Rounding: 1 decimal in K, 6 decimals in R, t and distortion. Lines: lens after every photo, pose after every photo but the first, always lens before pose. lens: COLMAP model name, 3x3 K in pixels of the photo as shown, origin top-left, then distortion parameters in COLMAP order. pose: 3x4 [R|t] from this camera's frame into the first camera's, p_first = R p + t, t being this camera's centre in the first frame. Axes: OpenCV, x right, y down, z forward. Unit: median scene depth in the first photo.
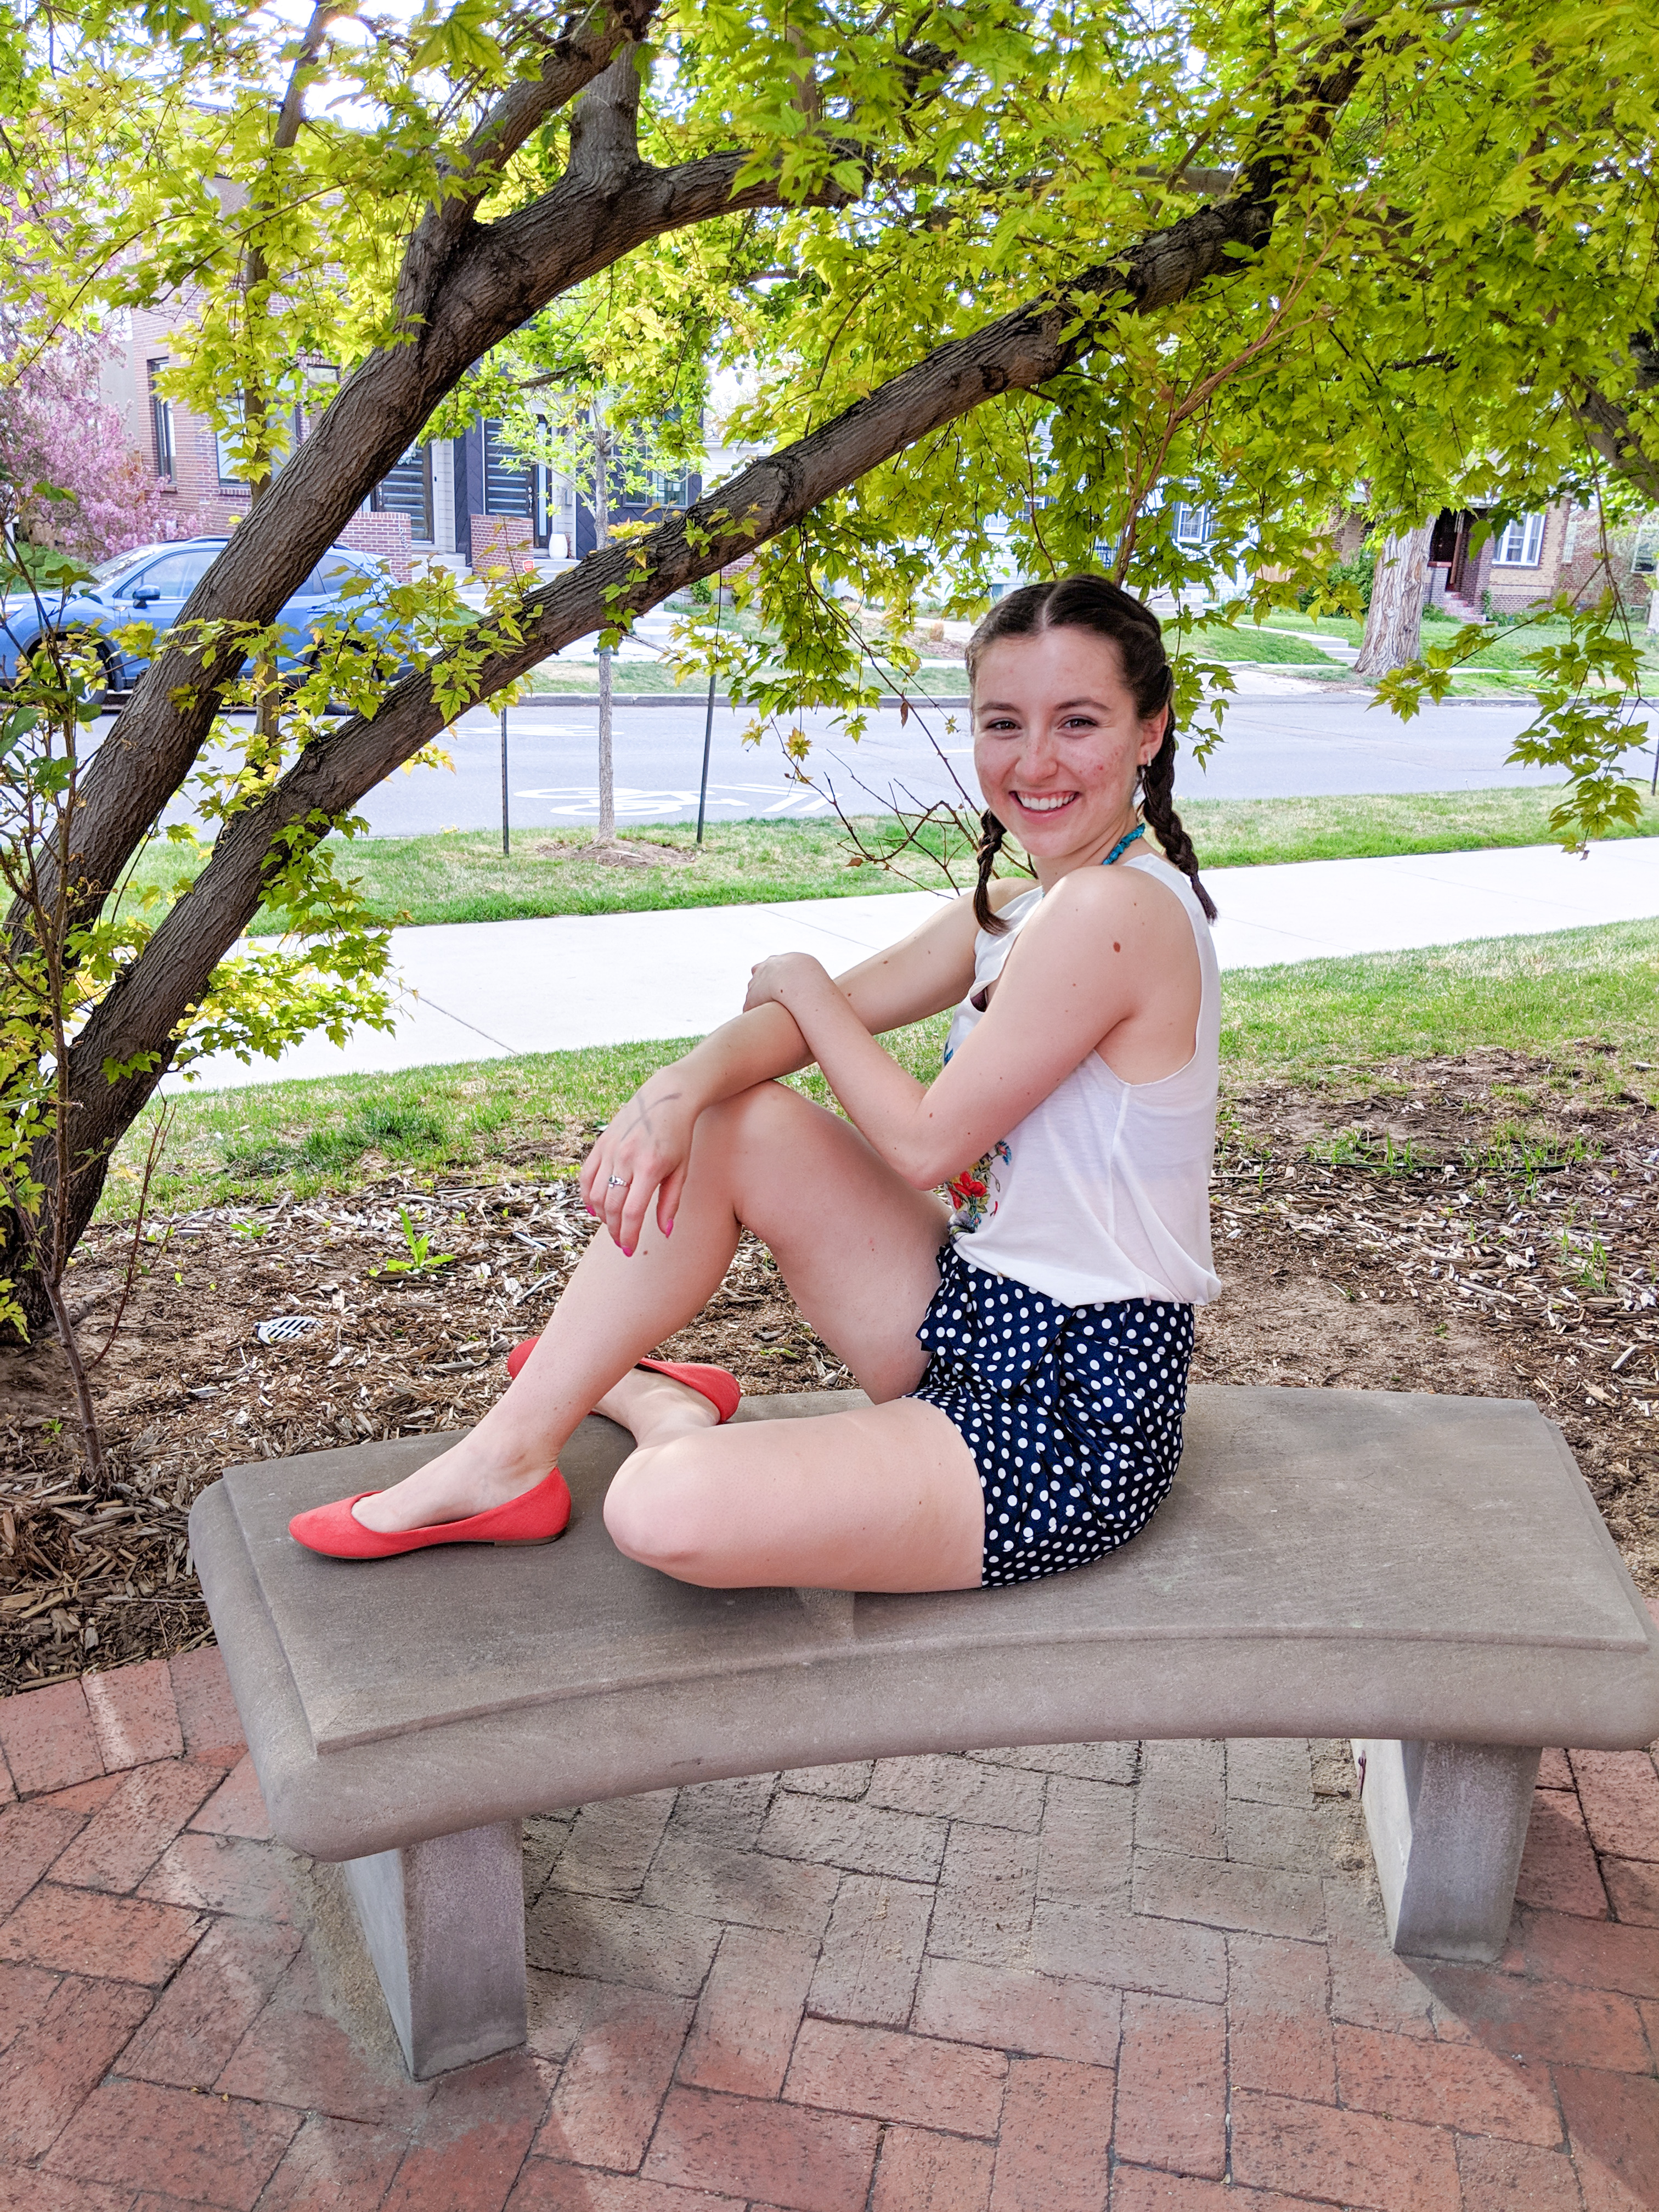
lens RADIAL K [[1850.0, 0, 886.4], [0, 1850.0, 1133.8], [0, 0, 1]] dist [0.008069, 0.002749]
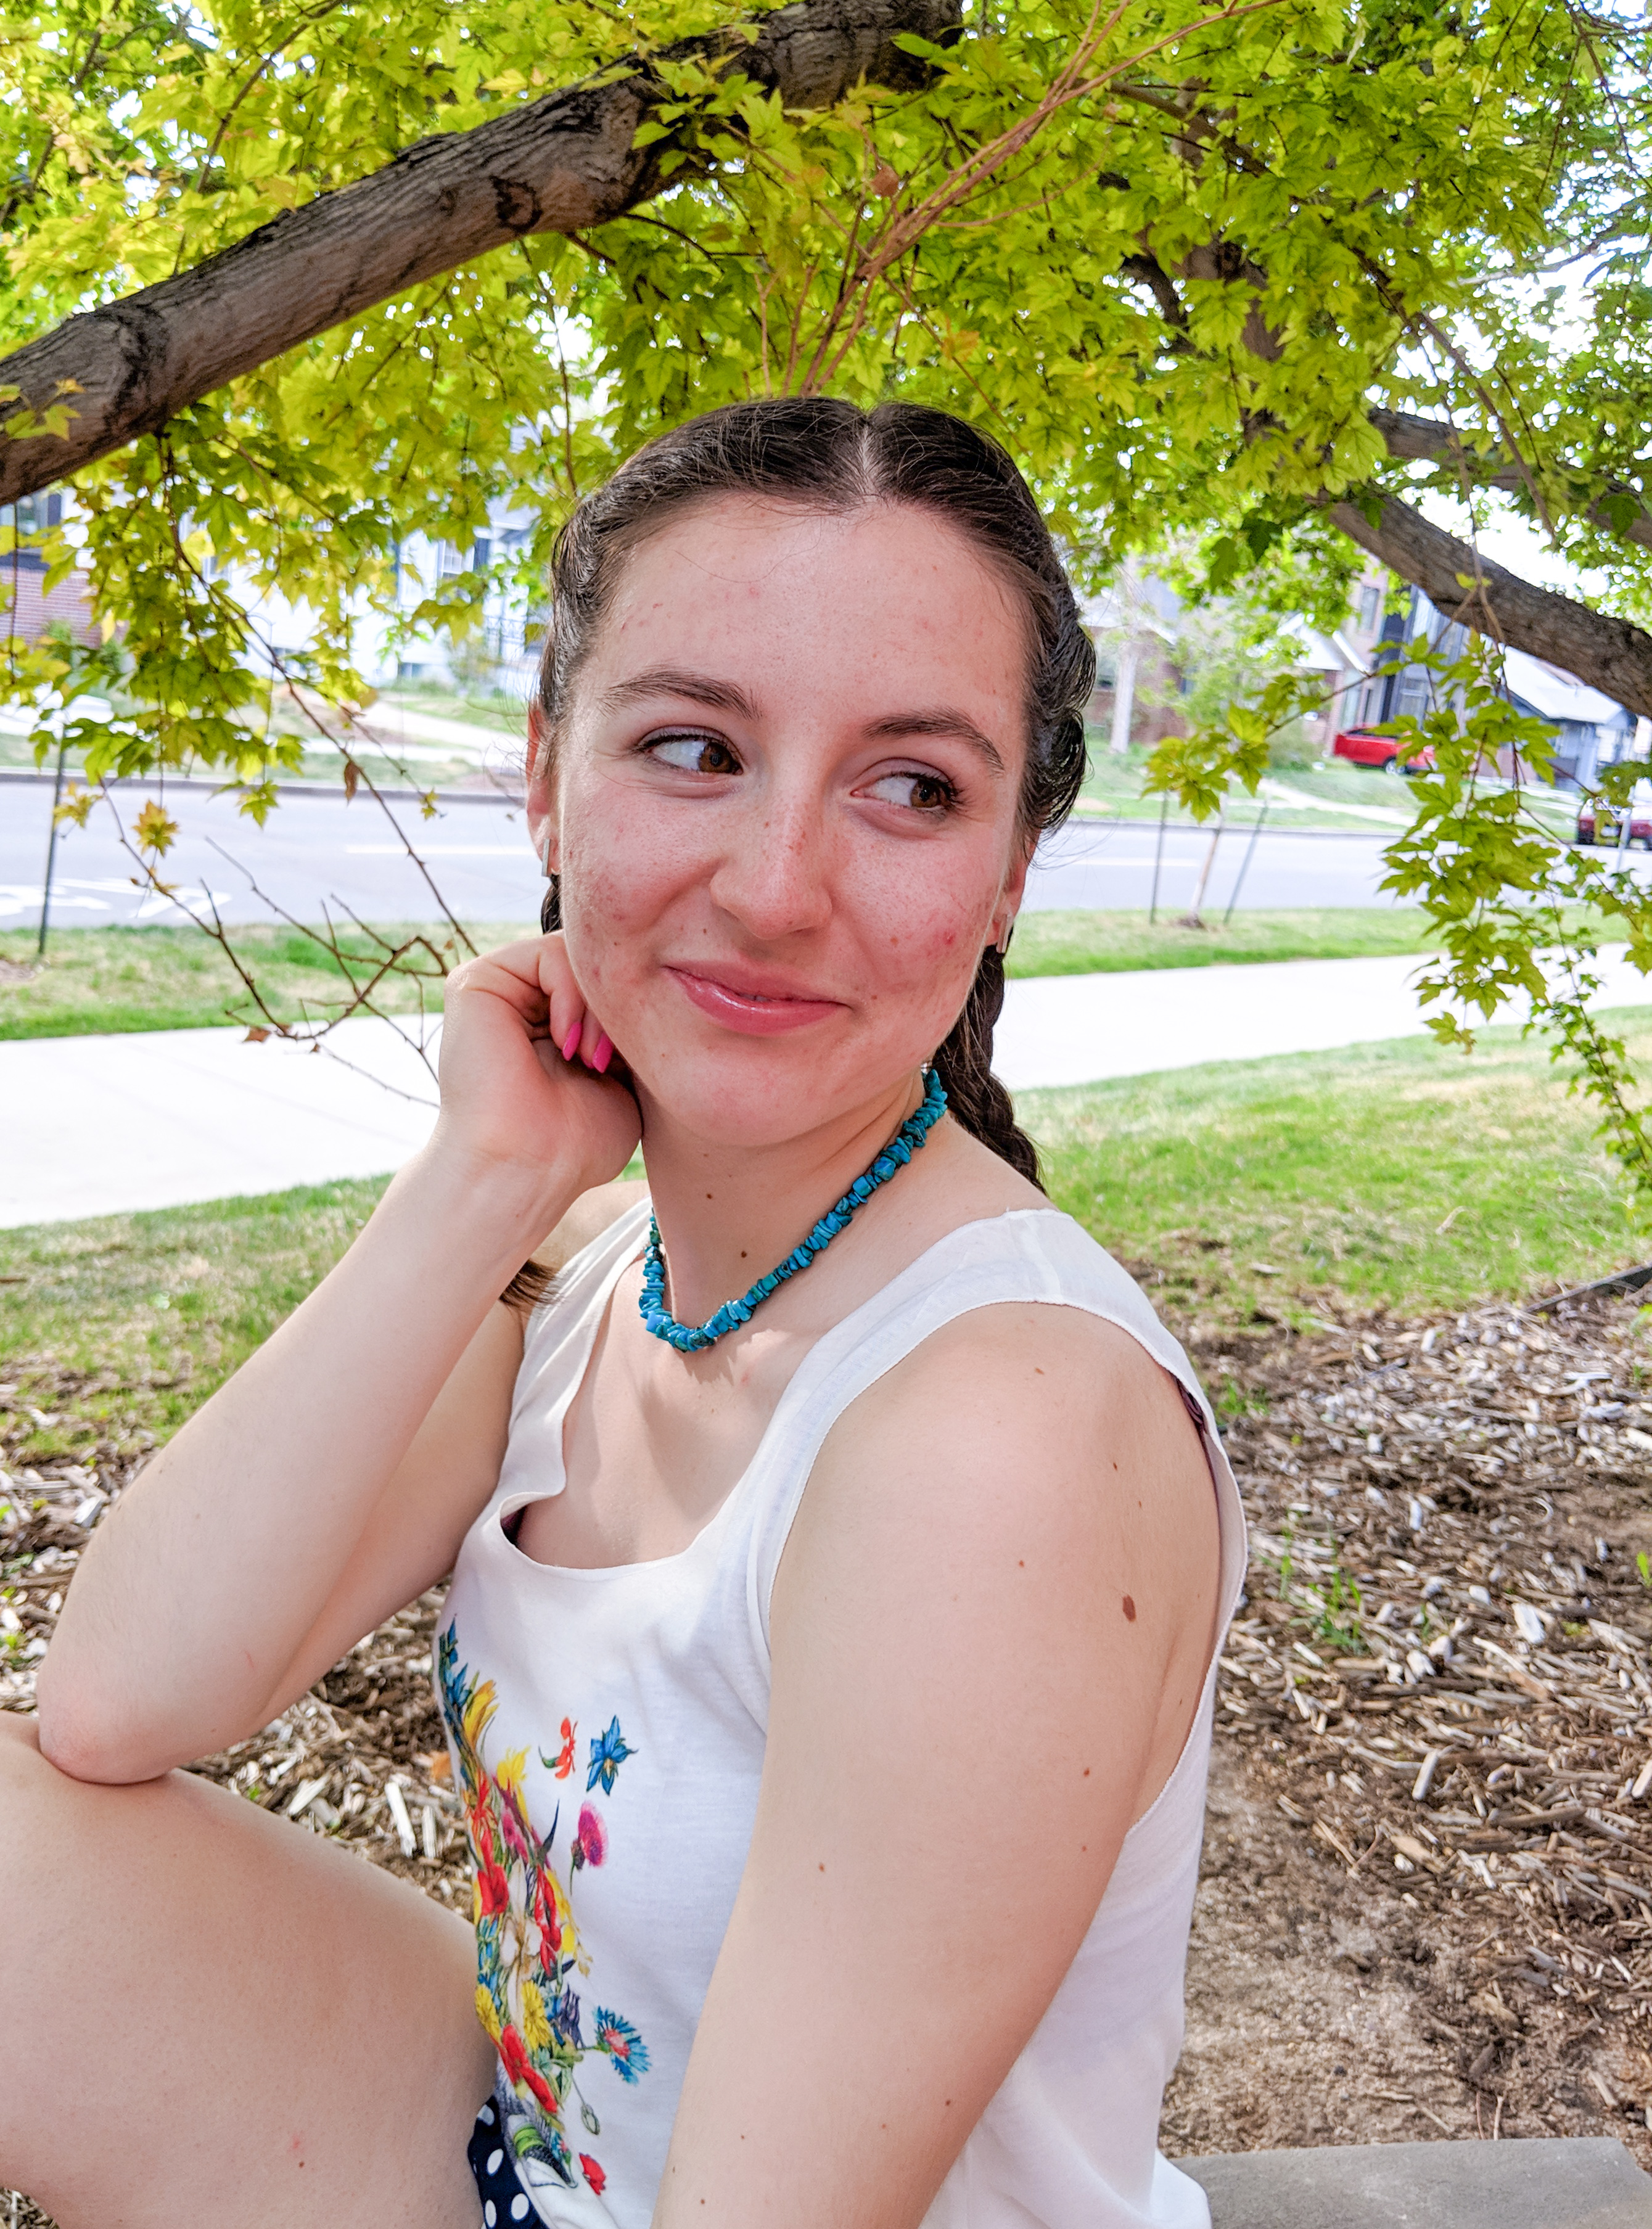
lens RADIAL K [[2089.6, 0, 729.3], [0, 2089.6, 1121.9], [0, 0, 1]] dist [-0.028490, 0.026291]
pose [[0.977346, 0.005037, 0.211588, -0.010156], [0.011162, 0.997099, -0.075293, -0.069450], [-0.211354, 0.075949, 0.974454, 0.340998]]
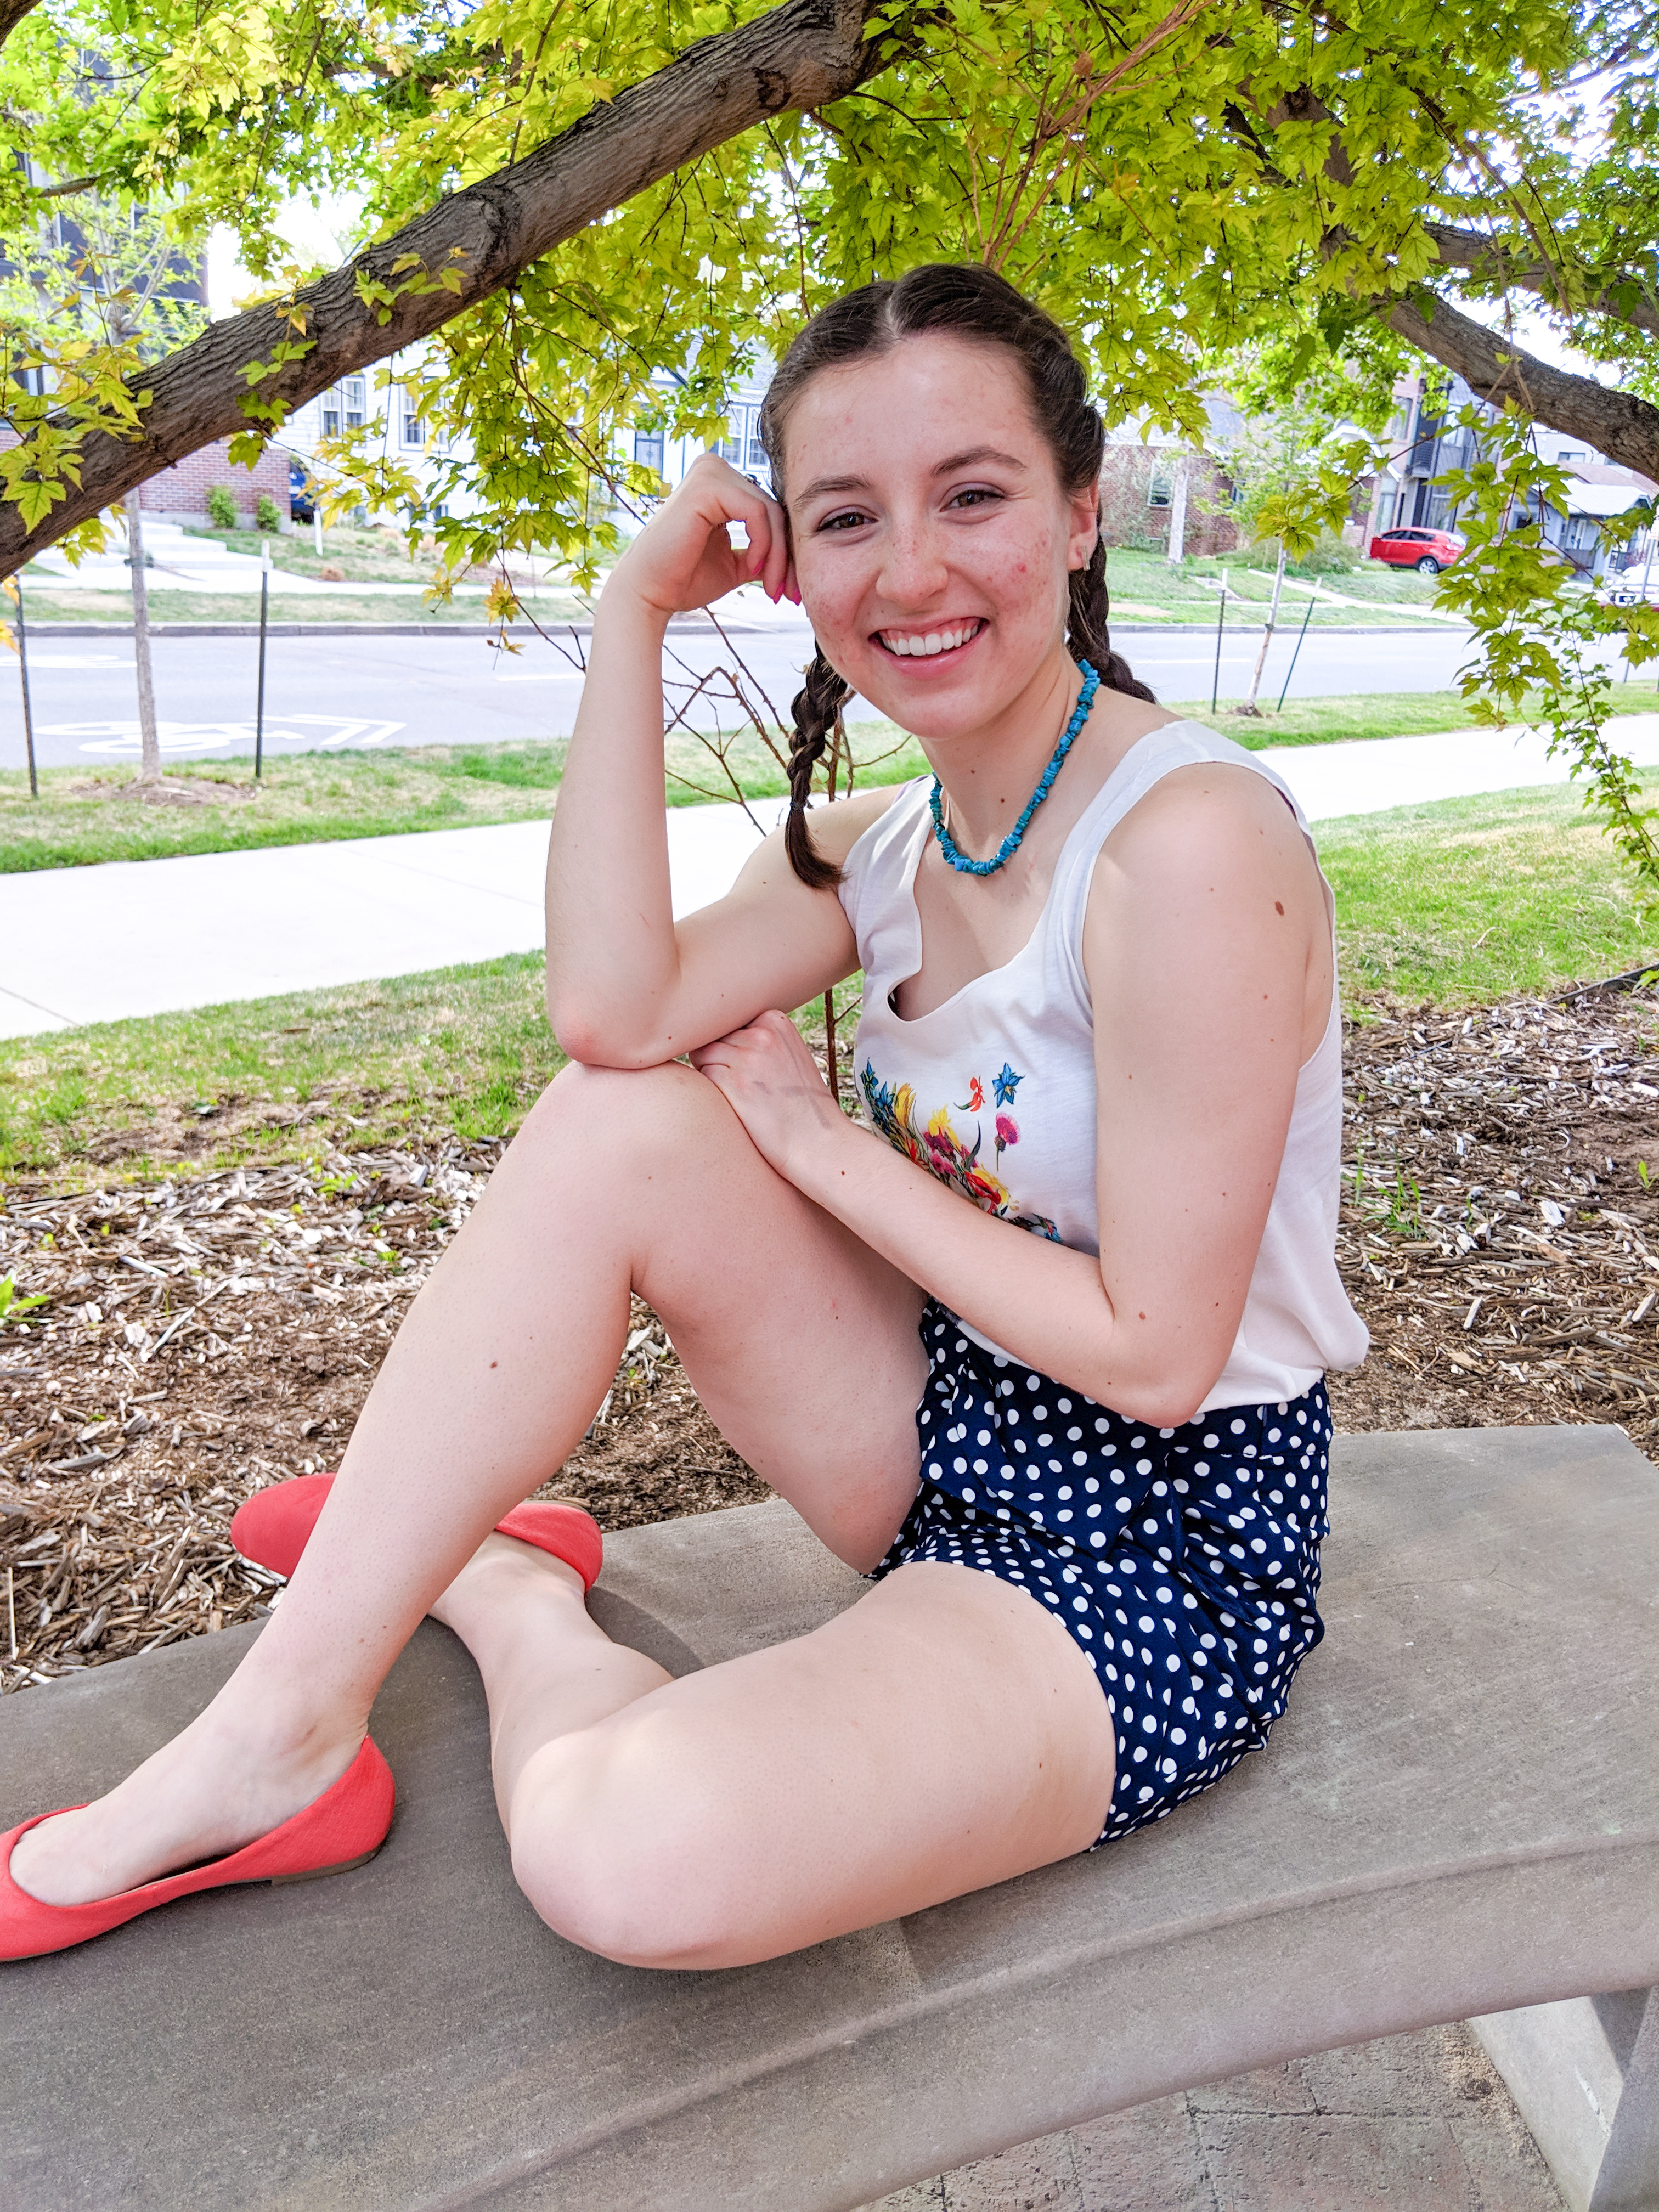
lens RADIAL K [[1851.3, 0, 805.5], [0, 1851.3, 1129.4], [0, 0, 1]] dist [-0.024346, 0.036175]
pose [[0.979535, -0.059693, 0.192219, -0.084149], [0.053849, 0.997918, 0.035491, -0.016123], [-0.193937, -0.024414, 0.980710, 0.232931]]
